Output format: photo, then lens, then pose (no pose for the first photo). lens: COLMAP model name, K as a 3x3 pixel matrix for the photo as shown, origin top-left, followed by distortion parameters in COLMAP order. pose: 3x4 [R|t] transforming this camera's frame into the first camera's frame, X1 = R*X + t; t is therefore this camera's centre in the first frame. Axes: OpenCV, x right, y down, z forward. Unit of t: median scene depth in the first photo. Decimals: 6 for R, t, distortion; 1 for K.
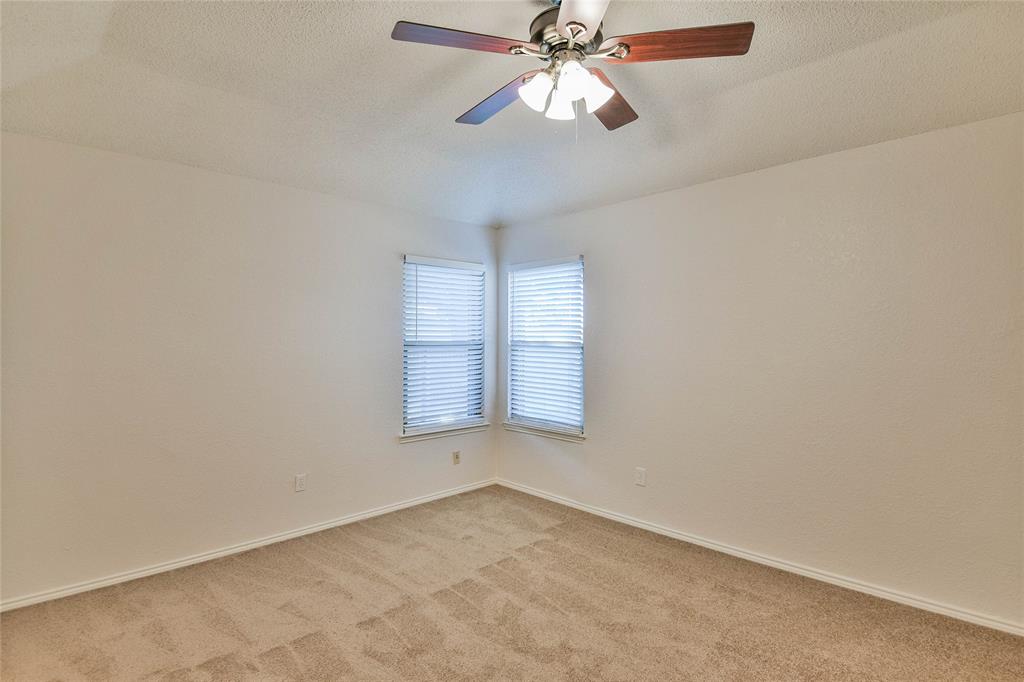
lens RADIAL K [[513.7, 0, 507.3], [0, 513.7, 333.8], [0, 0, 1]] dist [0.025018, -0.038363]
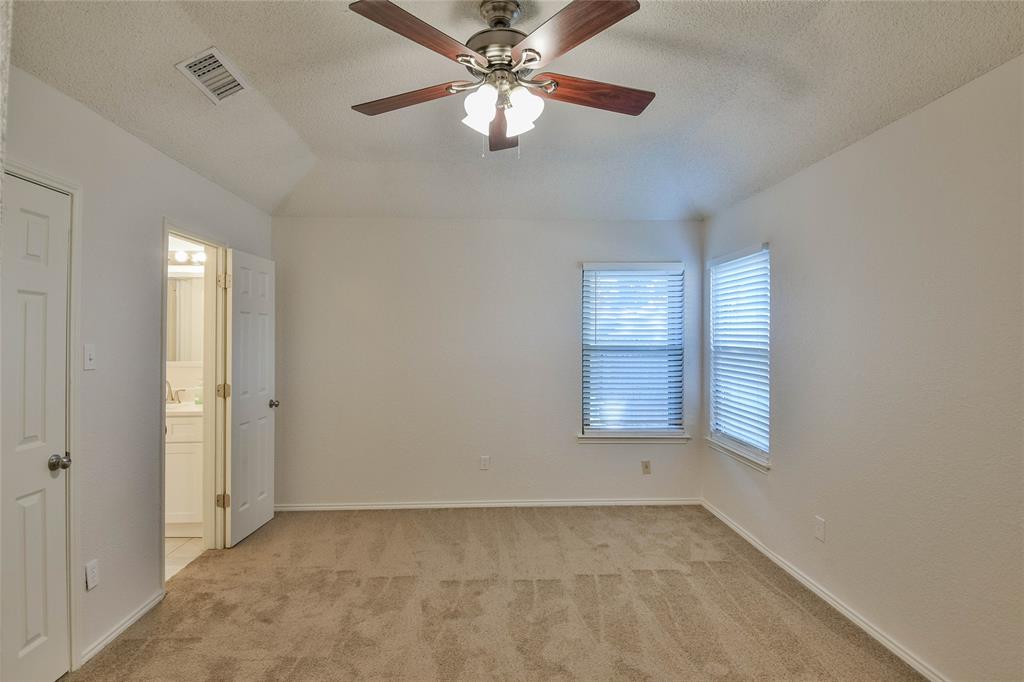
lens RADIAL K [[513.7, 0, 507.3], [0, 513.7, 333.8], [0, 0, 1]] dist [0.025018, -0.038363]
pose [[0.756116, -0.006188, -0.654408, 0.400084], [0.002367, 0.999975, -0.006722, -0.002654], [0.654433, 0.003534, 0.756112, 0.123982]]
